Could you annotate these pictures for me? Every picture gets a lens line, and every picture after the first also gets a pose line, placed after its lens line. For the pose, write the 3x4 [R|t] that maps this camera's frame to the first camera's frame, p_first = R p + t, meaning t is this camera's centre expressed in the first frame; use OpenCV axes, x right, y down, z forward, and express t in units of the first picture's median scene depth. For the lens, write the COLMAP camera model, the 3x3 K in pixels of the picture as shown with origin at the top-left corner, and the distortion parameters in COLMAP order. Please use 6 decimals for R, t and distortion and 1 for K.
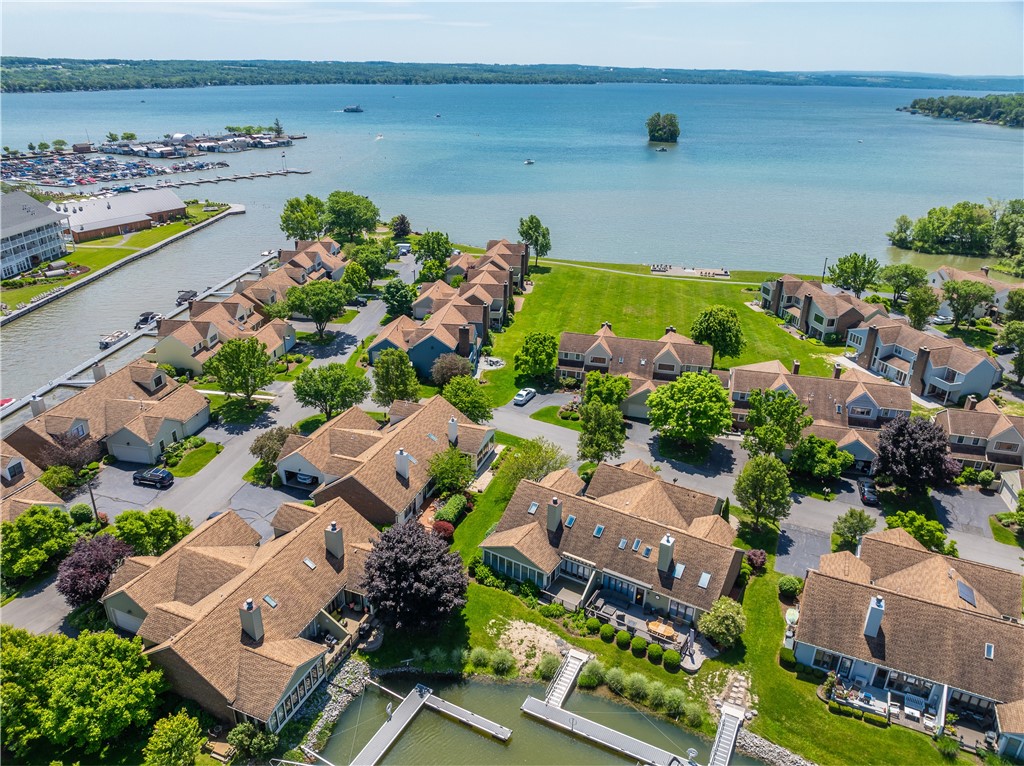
lens RADIAL K [[702.4, 0, 508.1], [0, 702.4, 387.1], [0, 0, 1]] dist [-0.044988, 0.002889]
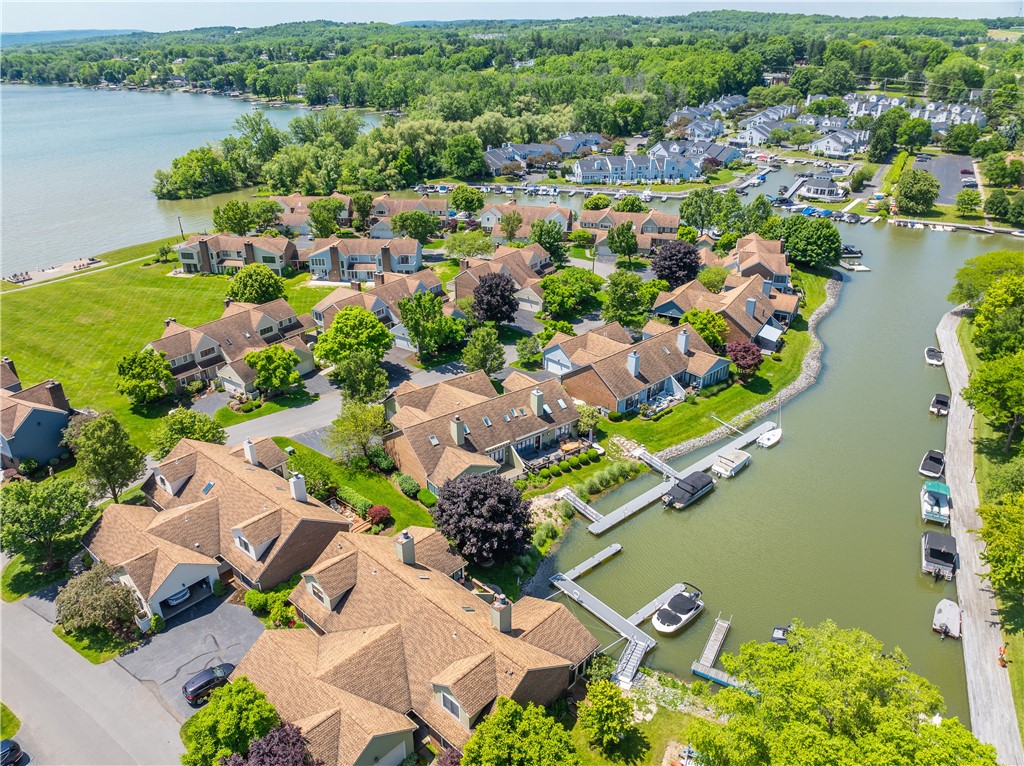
lens RADIAL K [[702.4, 0, 508.1], [0, 702.4, 387.1], [0, 0, 1]] dist [-0.044988, 0.002889]
pose [[0.377294, -0.425587, 0.822512, -0.864764], [0.383993, 0.880098, 0.279242, -0.177399], [-0.842733, 0.210483, 0.495478, 0.377695]]
